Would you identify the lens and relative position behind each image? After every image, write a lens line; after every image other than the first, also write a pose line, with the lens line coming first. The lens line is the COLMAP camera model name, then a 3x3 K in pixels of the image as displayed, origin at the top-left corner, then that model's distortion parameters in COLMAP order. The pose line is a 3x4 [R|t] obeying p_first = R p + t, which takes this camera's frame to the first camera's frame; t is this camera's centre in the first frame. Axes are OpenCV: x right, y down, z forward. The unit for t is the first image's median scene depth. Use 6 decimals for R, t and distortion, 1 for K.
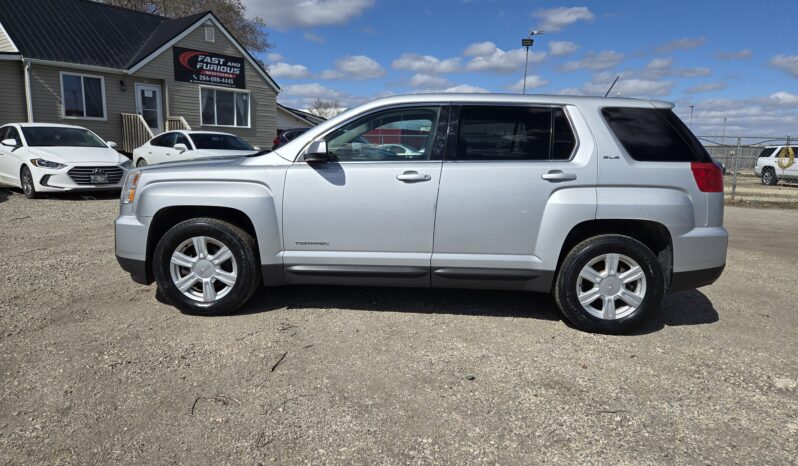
lens RADIAL K [[536.7, 0, 397.7], [0, 536.7, 241.2], [0, 0, 1]] dist [0.066445, -0.057446]
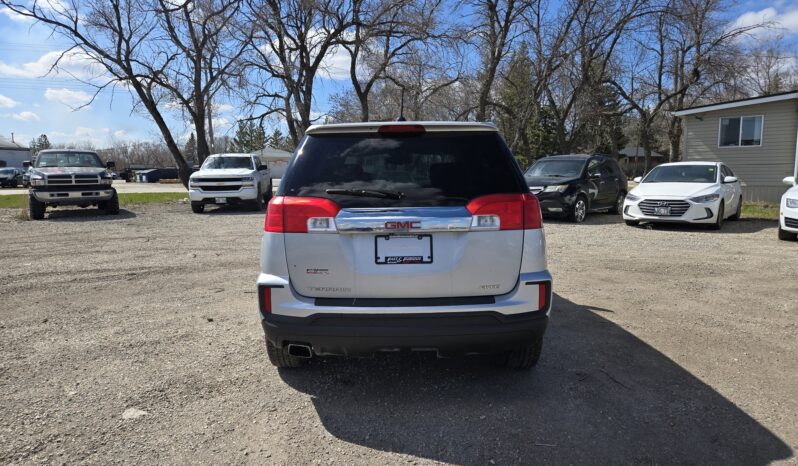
lens RADIAL K [[536.7, 0, 399.7], [0, 536.7, 235.2], [0, 0, 1]] dist [0.066445, -0.057446]
pose [[0.001994, 0.086018, -0.996292, 0.291221], [-0.162147, 0.983137, 0.084557, -0.038679], [0.986765, 0.161377, 0.015908, 0.246607]]
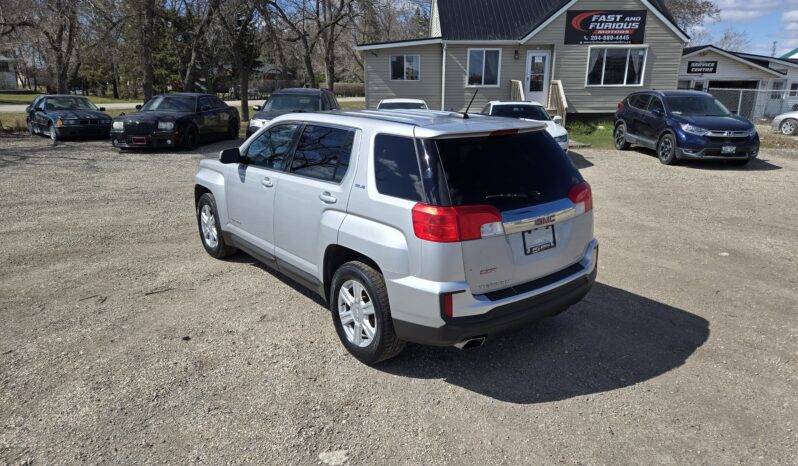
lens RADIAL K [[536.7, 0, 399.5], [0, 536.7, 228.3], [0, 0, 1]] dist [0.066445, -0.057446]
pose [[0.632021, 0.176763, -0.754522, 0.244470], [-0.120448, 0.984213, 0.129681, -0.044024], [0.765533, 0.008920, 0.643335, 0.086939]]
